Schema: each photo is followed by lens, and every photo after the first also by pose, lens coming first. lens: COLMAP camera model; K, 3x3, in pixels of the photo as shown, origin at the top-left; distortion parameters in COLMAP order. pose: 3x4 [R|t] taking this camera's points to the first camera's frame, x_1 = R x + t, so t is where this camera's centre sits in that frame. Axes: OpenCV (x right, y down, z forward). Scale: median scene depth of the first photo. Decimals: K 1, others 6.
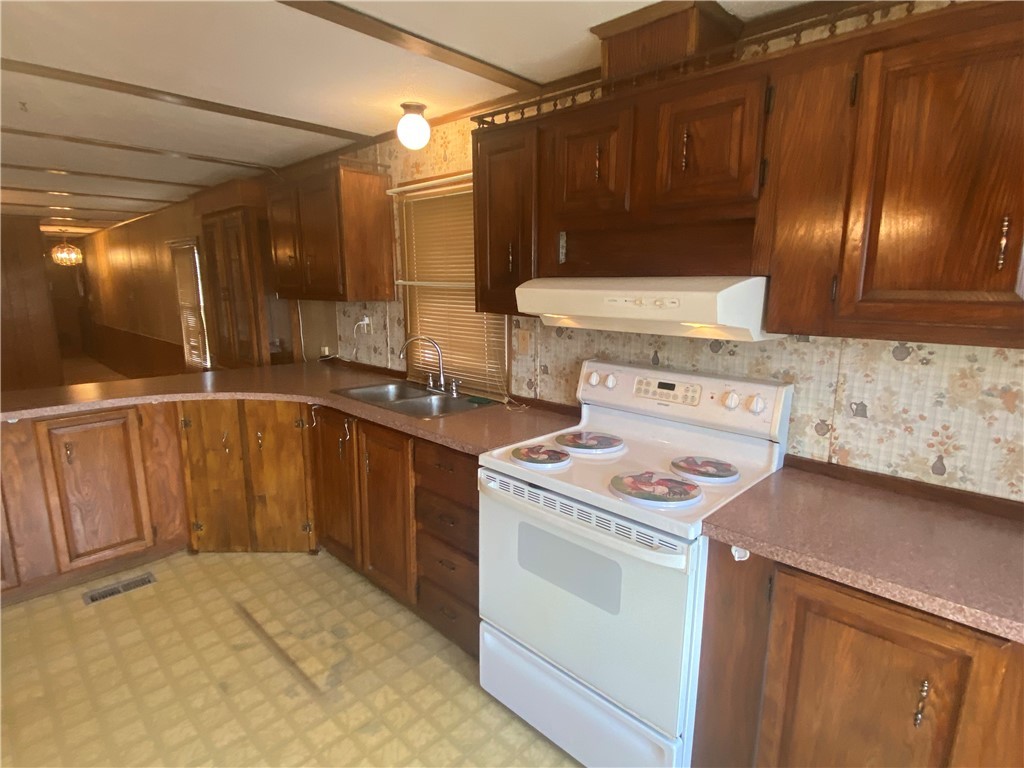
lens RADIAL K [[537.9, 0, 512.0], [0, 537.9, 384.0], [0, 0, 1]] dist [-0.000085, -0.000144]
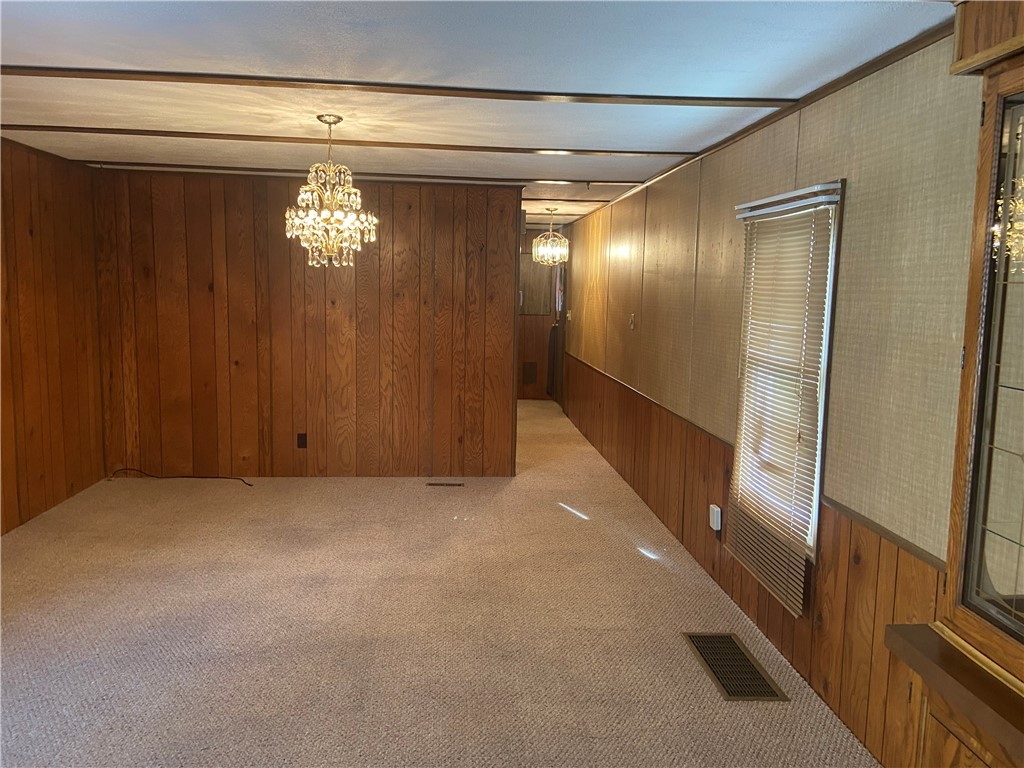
lens RADIAL K [[768.3, 0, 512.0], [0, 768.3, 384.0], [0, 0, 1]] dist [0.101364, -0.136953]
pose [[0.752433, 0.096368, -0.651581, -0.271281], [-0.139782, 0.990069, -0.014987, -0.067237], [0.643666, 0.102356, 0.758431, 0.318442]]
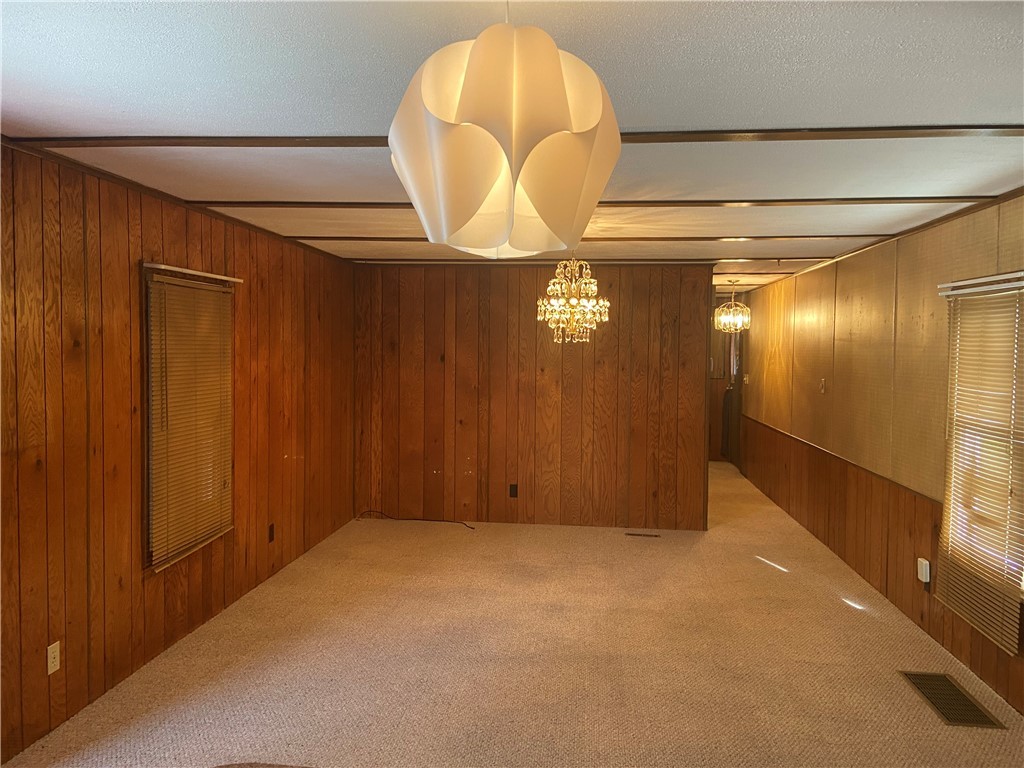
lens RADIAL K [[768.3, 0, 512.0], [0, 768.3, 384.0], [0, 0, 1]] dist [0.101364, -0.136953]
pose [[0.615564, 0.042895, -0.786919, -0.246223], [-0.153465, 0.985927, -0.066304, -0.055440], [0.773001, 0.161579, 0.613484, 0.221880]]
